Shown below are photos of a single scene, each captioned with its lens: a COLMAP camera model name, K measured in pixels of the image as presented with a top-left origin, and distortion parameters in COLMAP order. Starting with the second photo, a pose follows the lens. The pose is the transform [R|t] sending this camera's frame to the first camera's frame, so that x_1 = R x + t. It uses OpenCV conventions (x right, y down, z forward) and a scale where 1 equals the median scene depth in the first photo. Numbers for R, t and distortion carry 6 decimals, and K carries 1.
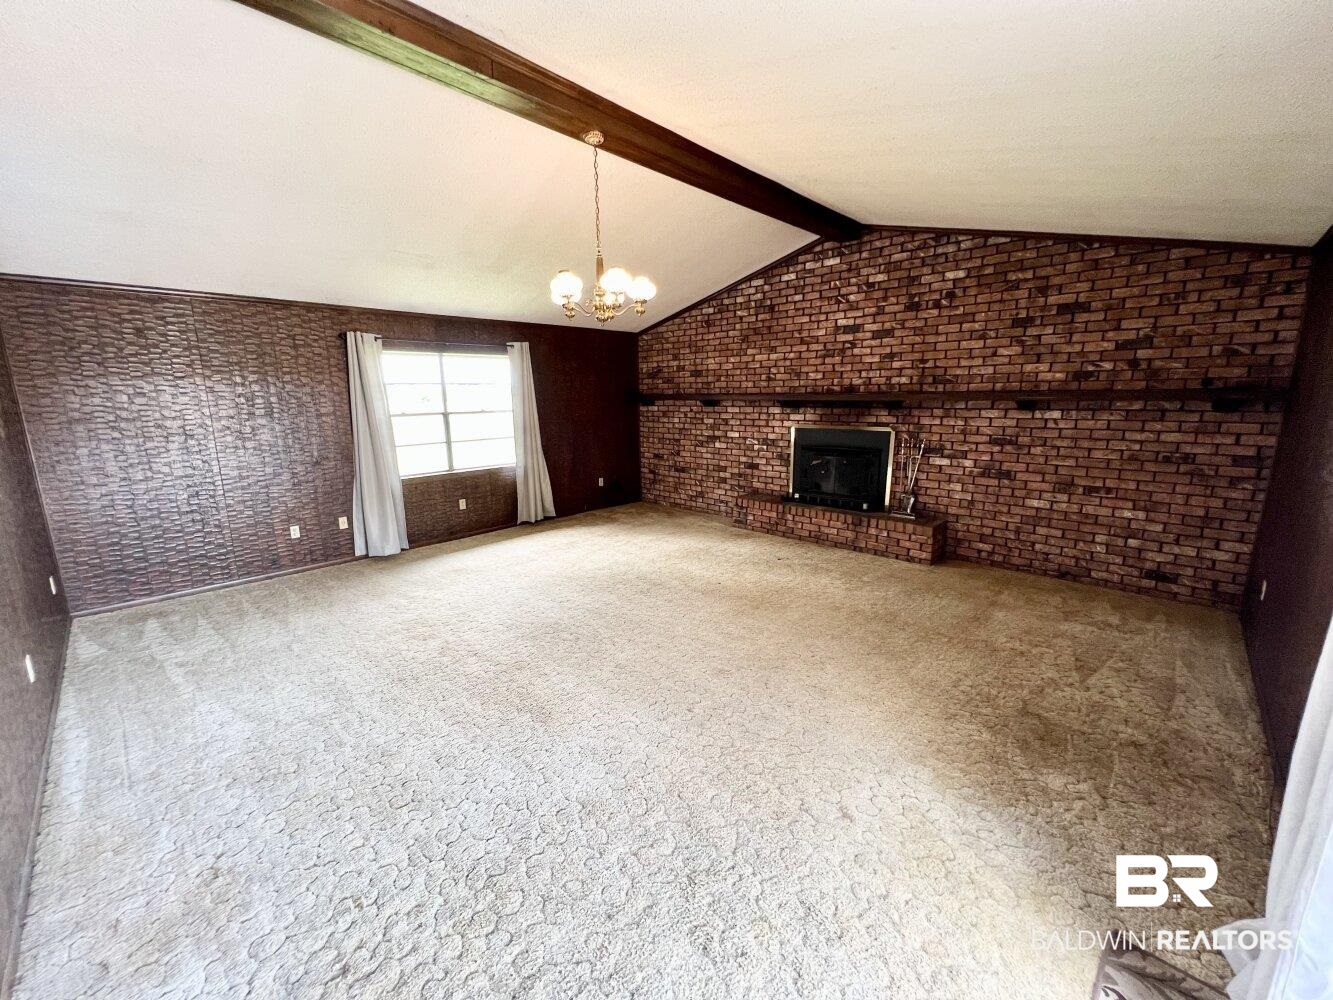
lens RADIAL K [[532.8, 0, 665.1], [0, 532.8, 500.3], [0, 0, 1]] dist [0.000783, 0.000276]
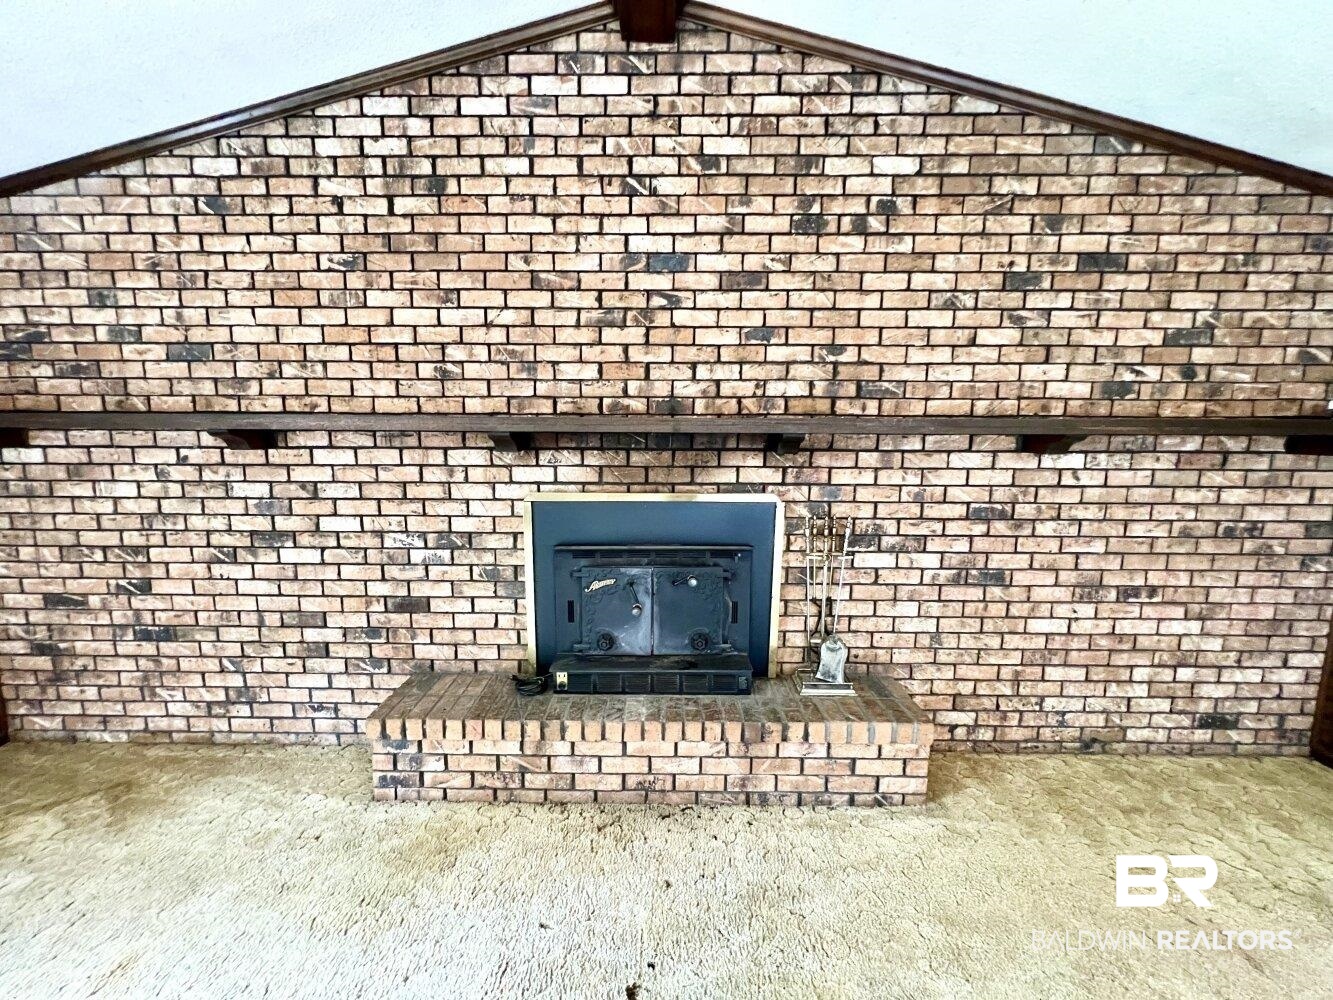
lens RADIAL K [[538.1, 0, 666.8], [0, 538.1, 500.0], [0, 0, 1]] dist [-0.000704, -0.000036]
pose [[0.729782, -0.074026, 0.679661, 0.053347], [0.121930, 0.992276, -0.022847, -0.131781], [-0.672720, 0.099545, 0.733170, 0.730312]]
